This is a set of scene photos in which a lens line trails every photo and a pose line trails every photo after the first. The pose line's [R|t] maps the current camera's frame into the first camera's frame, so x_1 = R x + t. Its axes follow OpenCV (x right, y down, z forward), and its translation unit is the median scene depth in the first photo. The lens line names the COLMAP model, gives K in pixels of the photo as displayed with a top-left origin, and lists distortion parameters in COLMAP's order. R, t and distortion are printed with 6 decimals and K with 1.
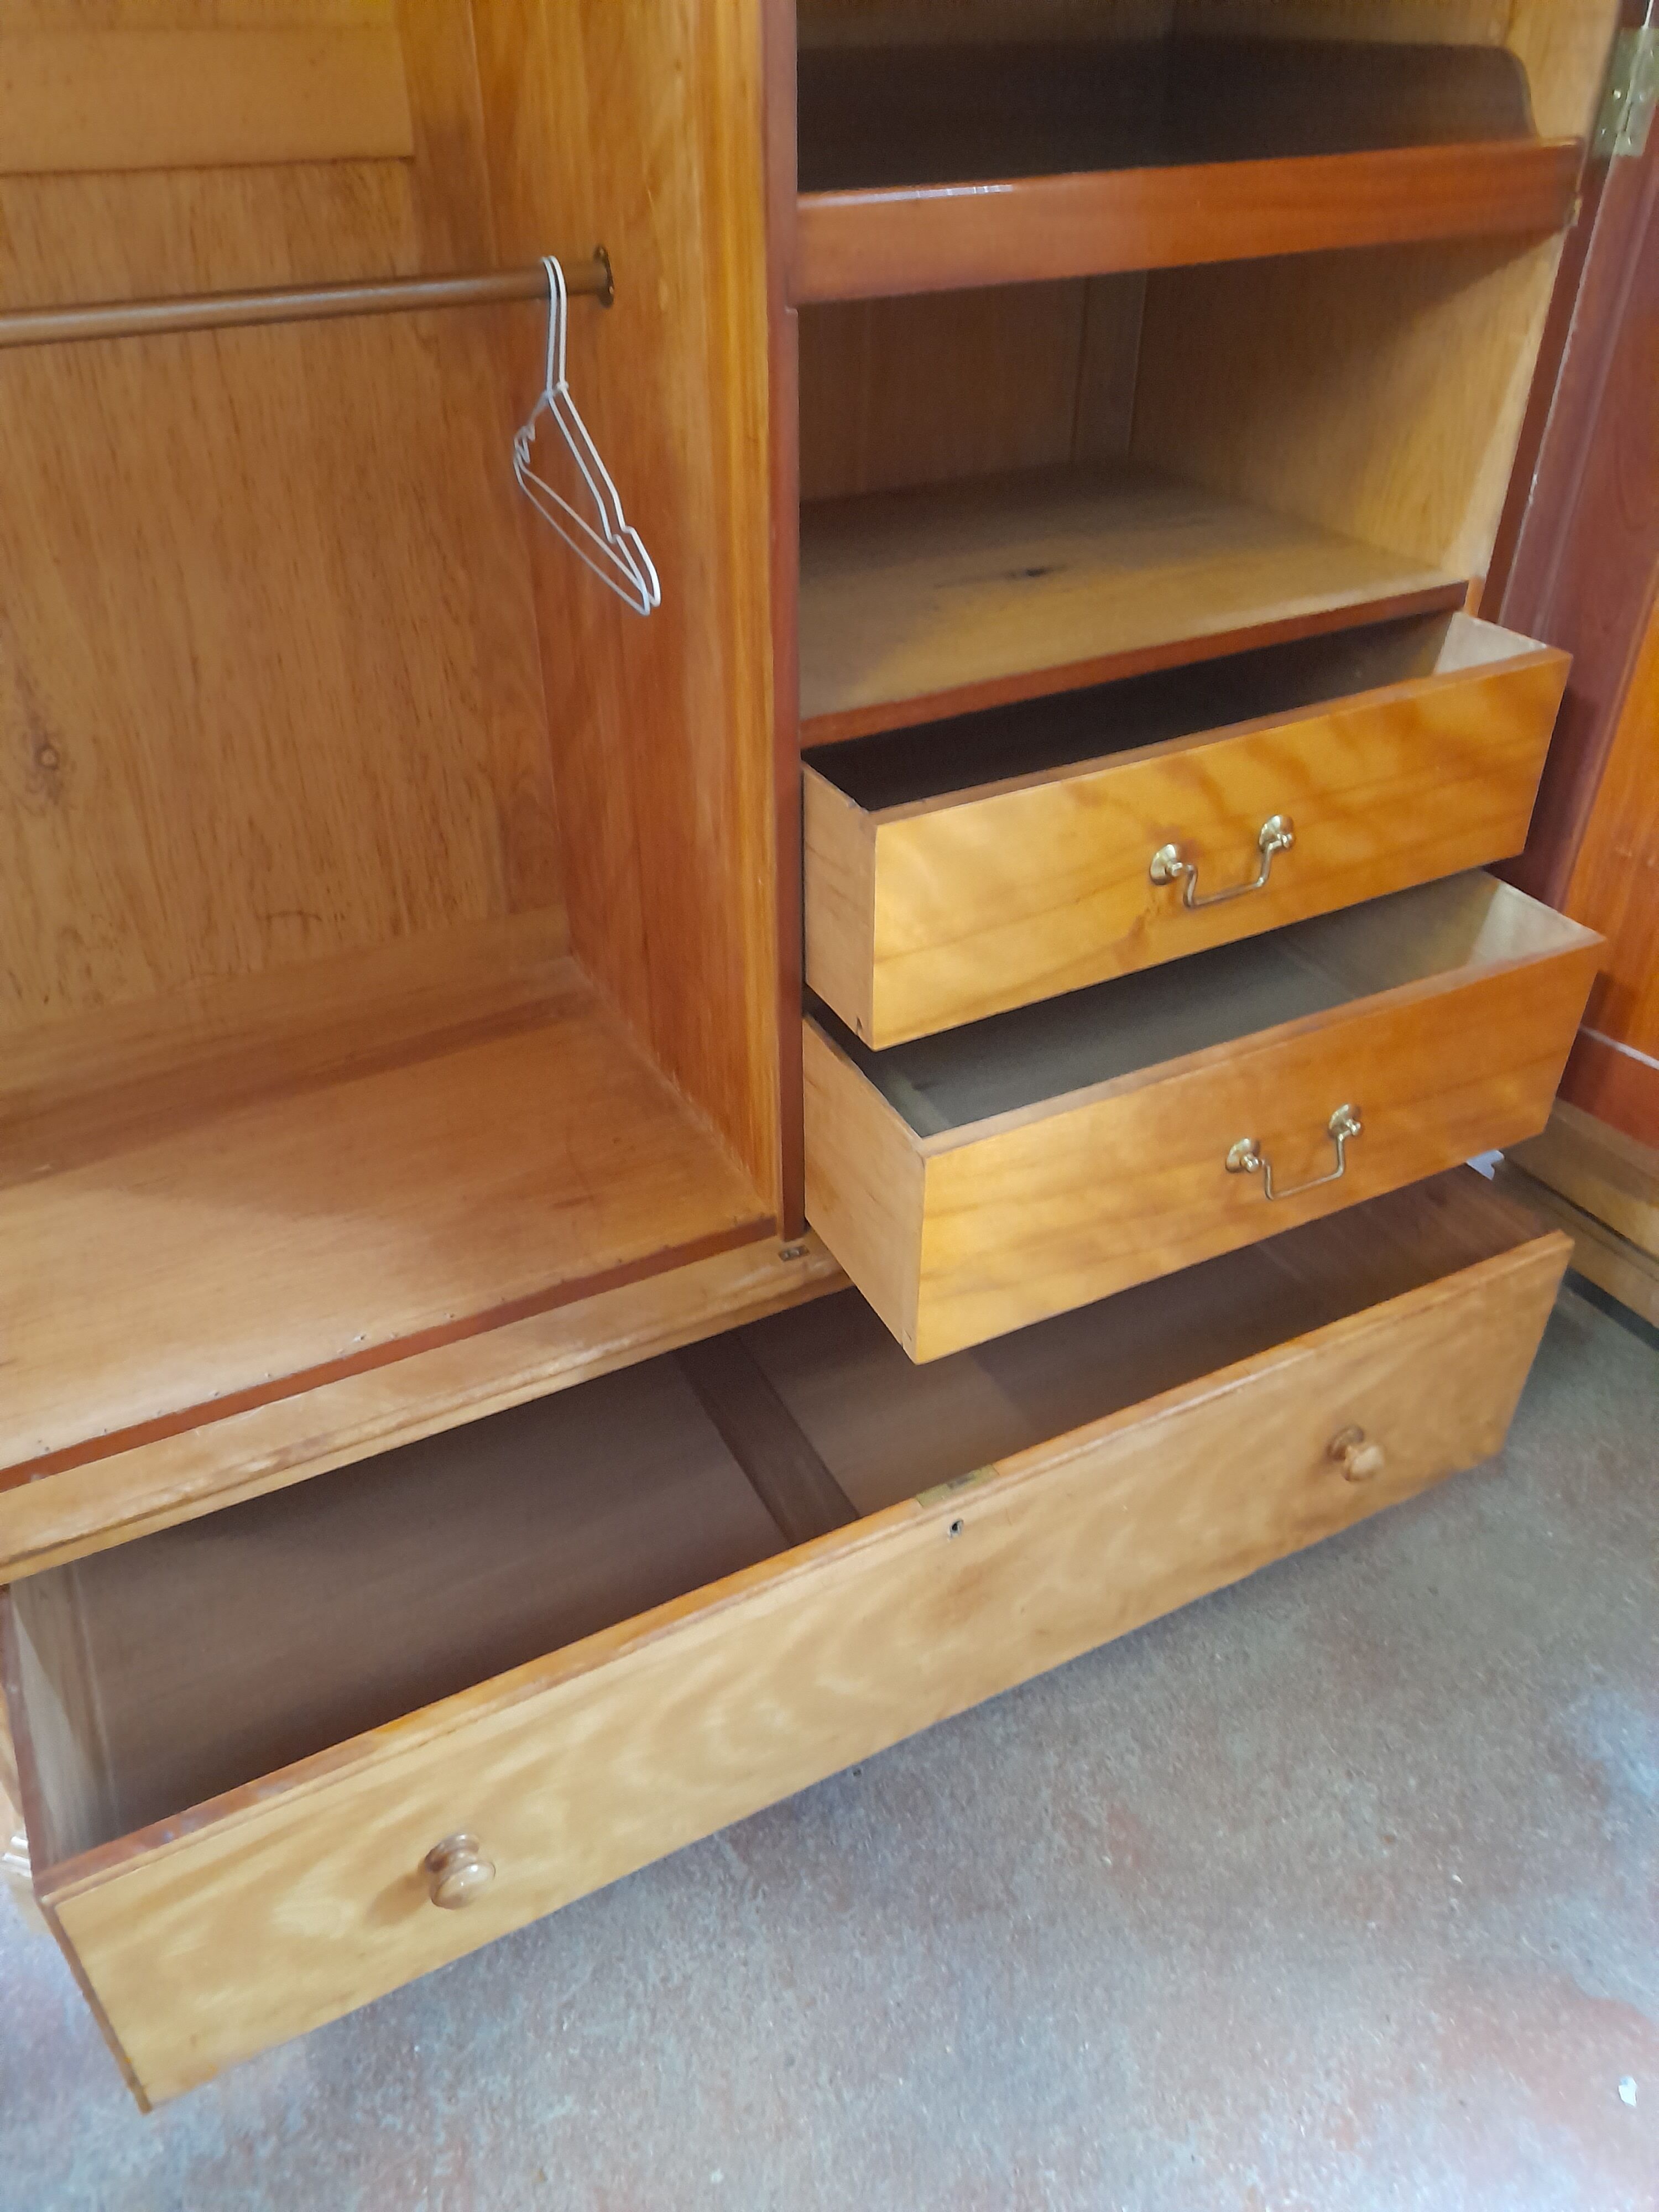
lens RADIAL K [[1629.2, 0, 826.0], [0, 1629.2, 1100.6], [0, 0, 1]] dist [0.042534, -0.029388]
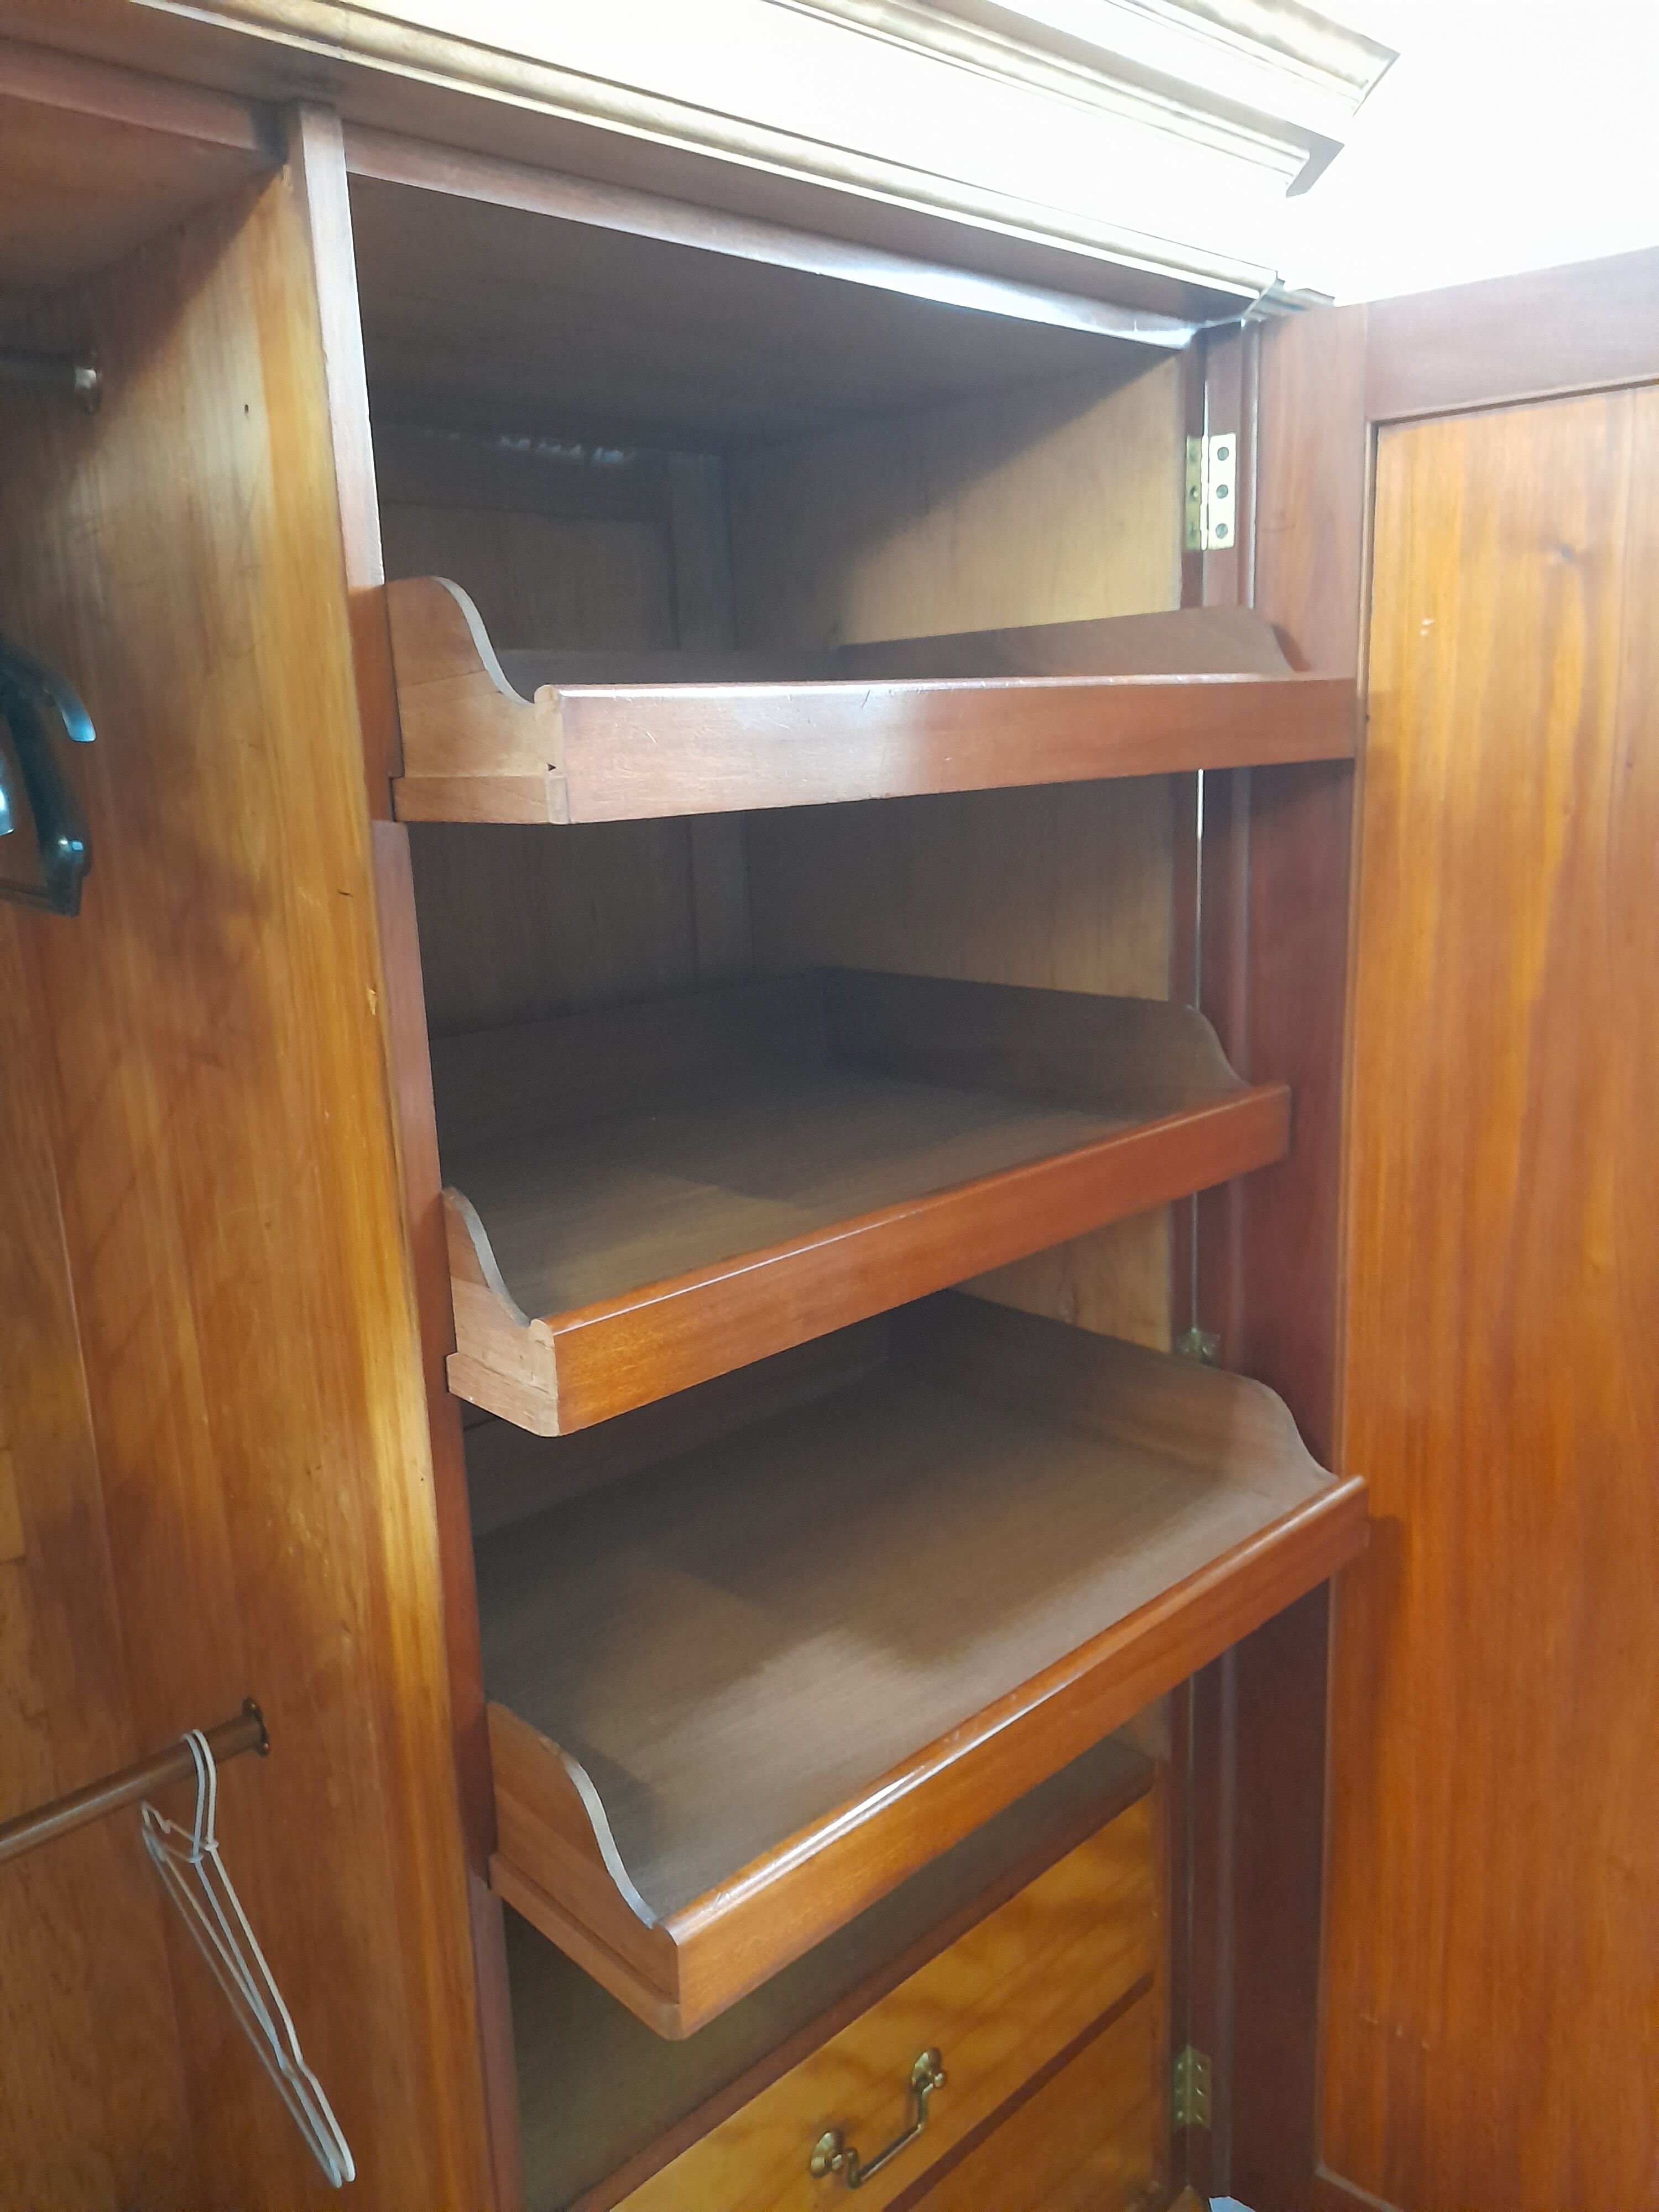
lens RADIAL K [[1629.2, 0, 815.7], [0, 1629.2, 1096.2], [0, 0, 1]] dist [0.042534, -0.029388]
pose [[0.962877, -0.094154, 0.252988, -0.026615], [0.184011, 0.914647, -0.359946, -0.358283], [-0.197505, 0.393136, 0.898018, -0.028818]]
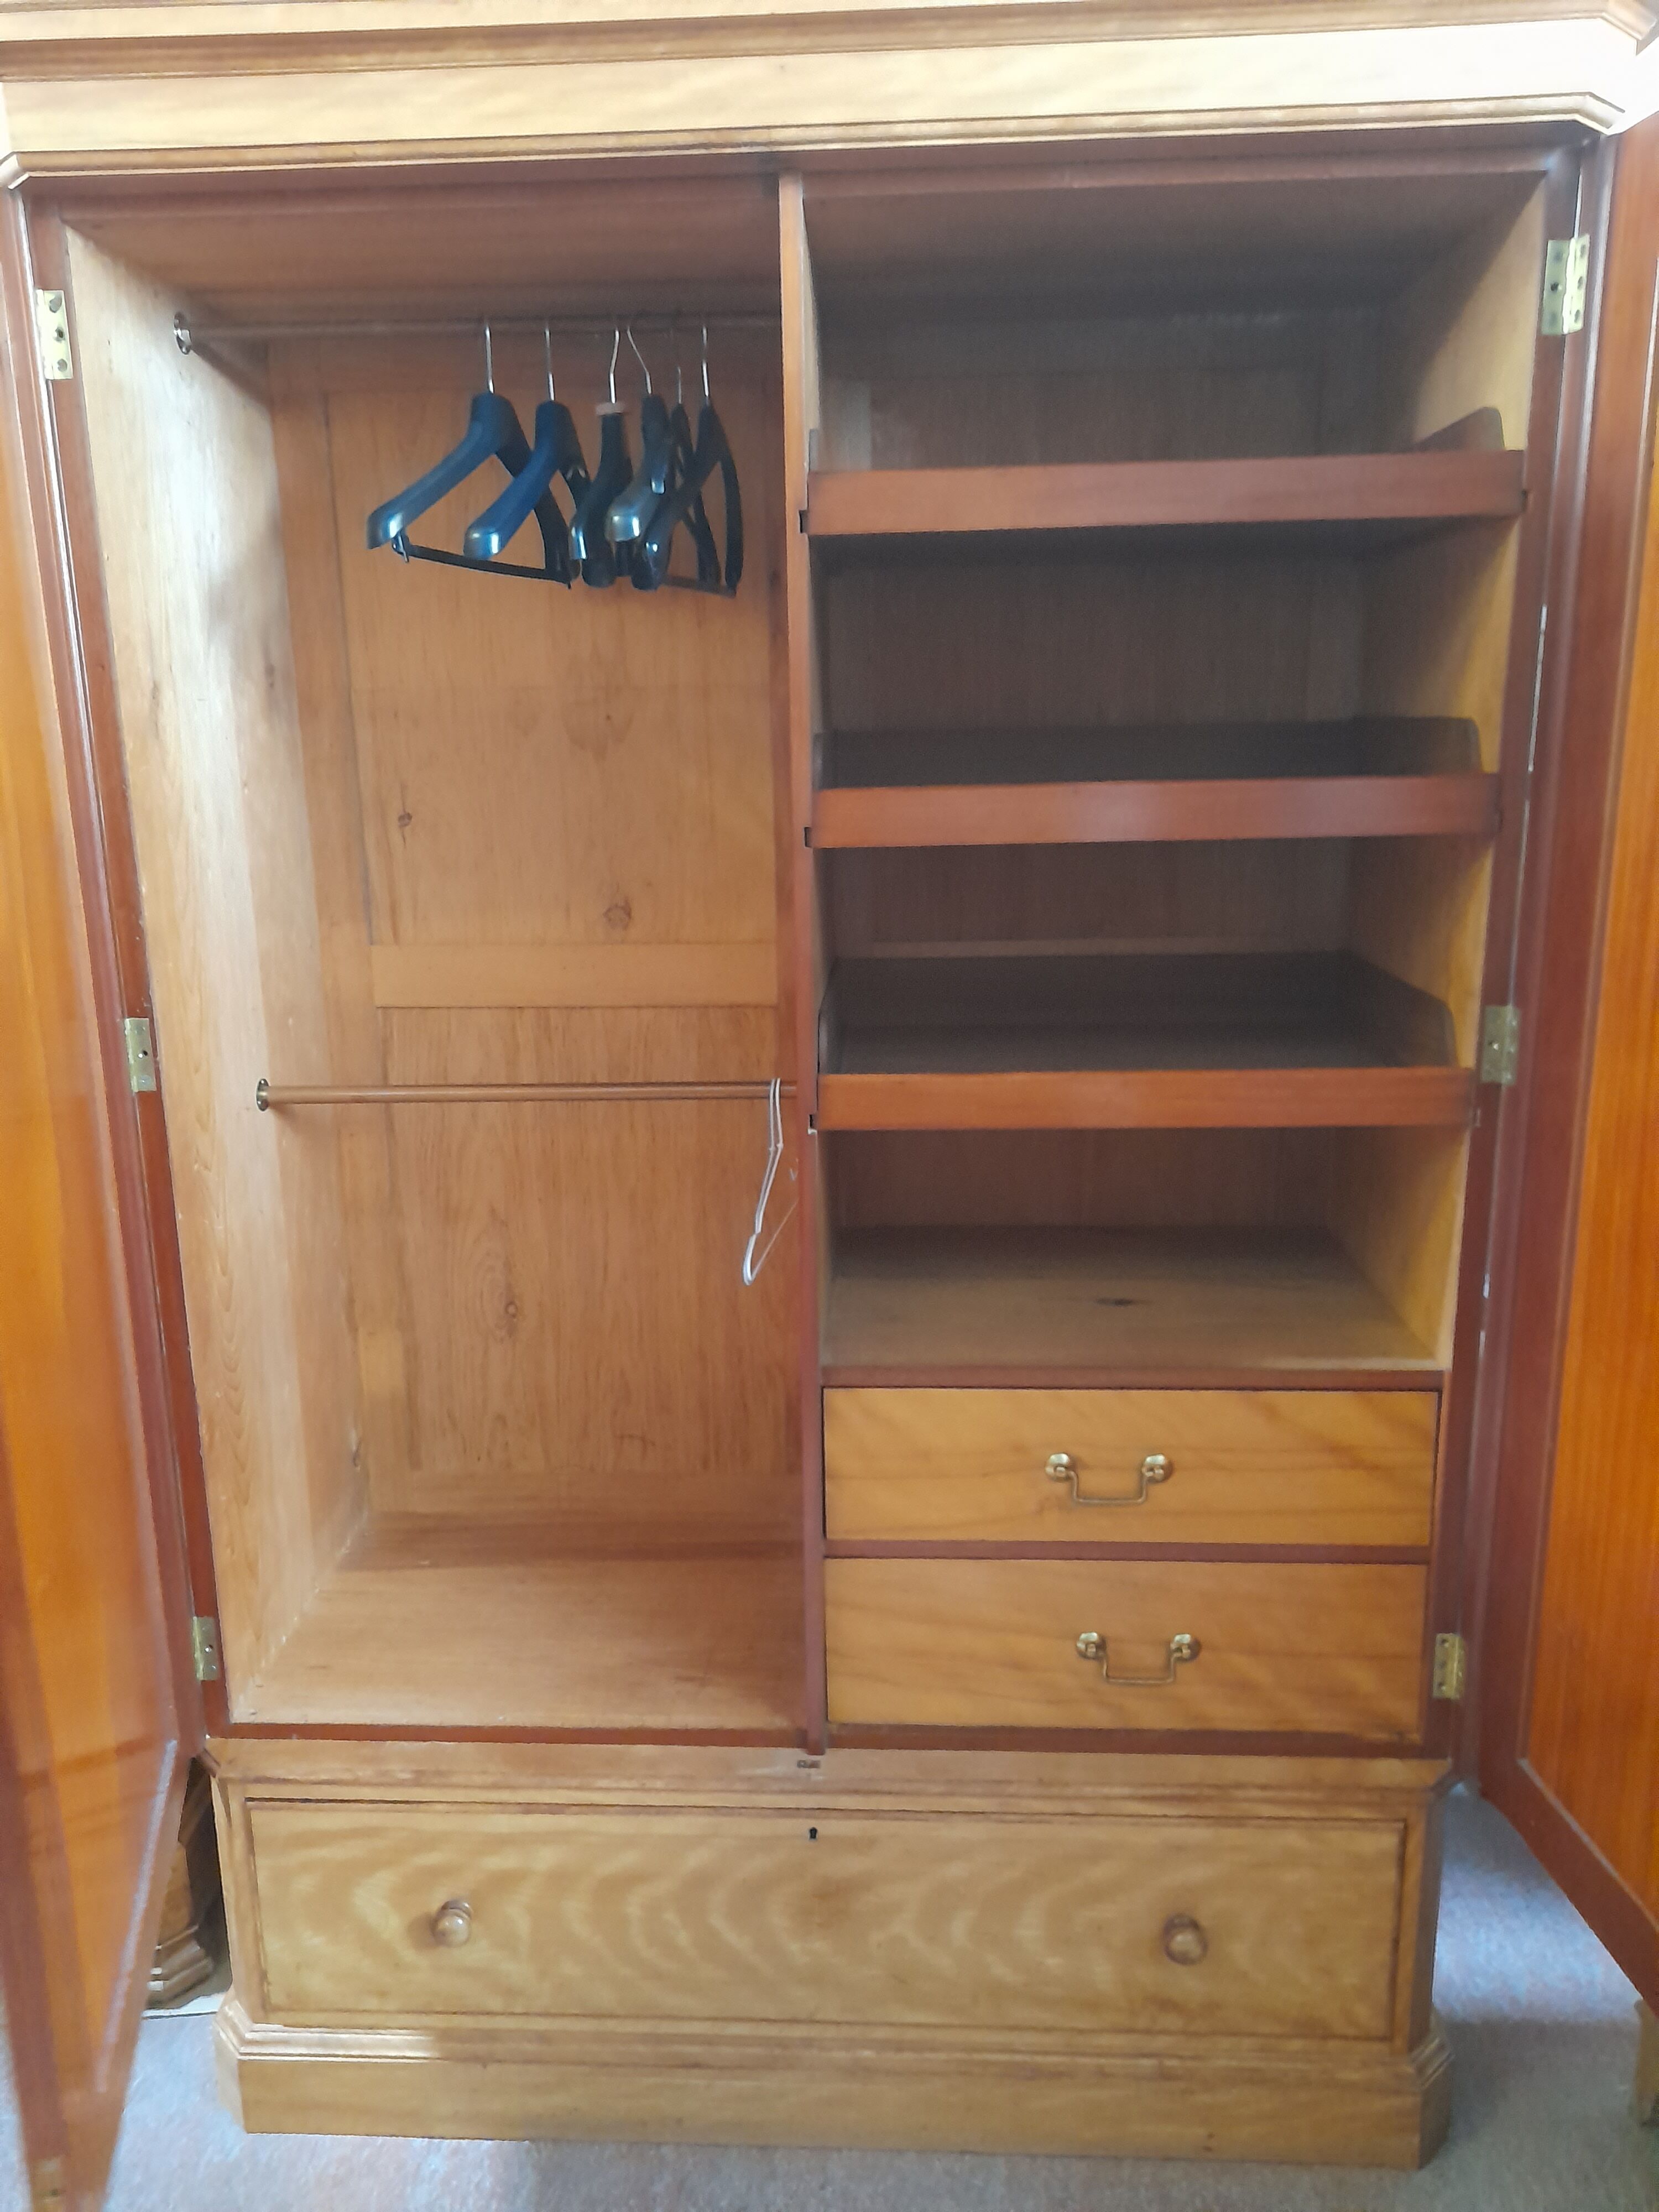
lens RADIAL K [[1629.2, 0, 814.8], [0, 1629.2, 1095.0], [0, 0, 1]] dist [0.042534, -0.029388]
pose [[0.862045, 0.105412, -0.495749, 0.561922], [-0.277791, 0.916395, -0.288189, -0.020120], [0.423923, 0.386147, 0.819256, -0.280237]]
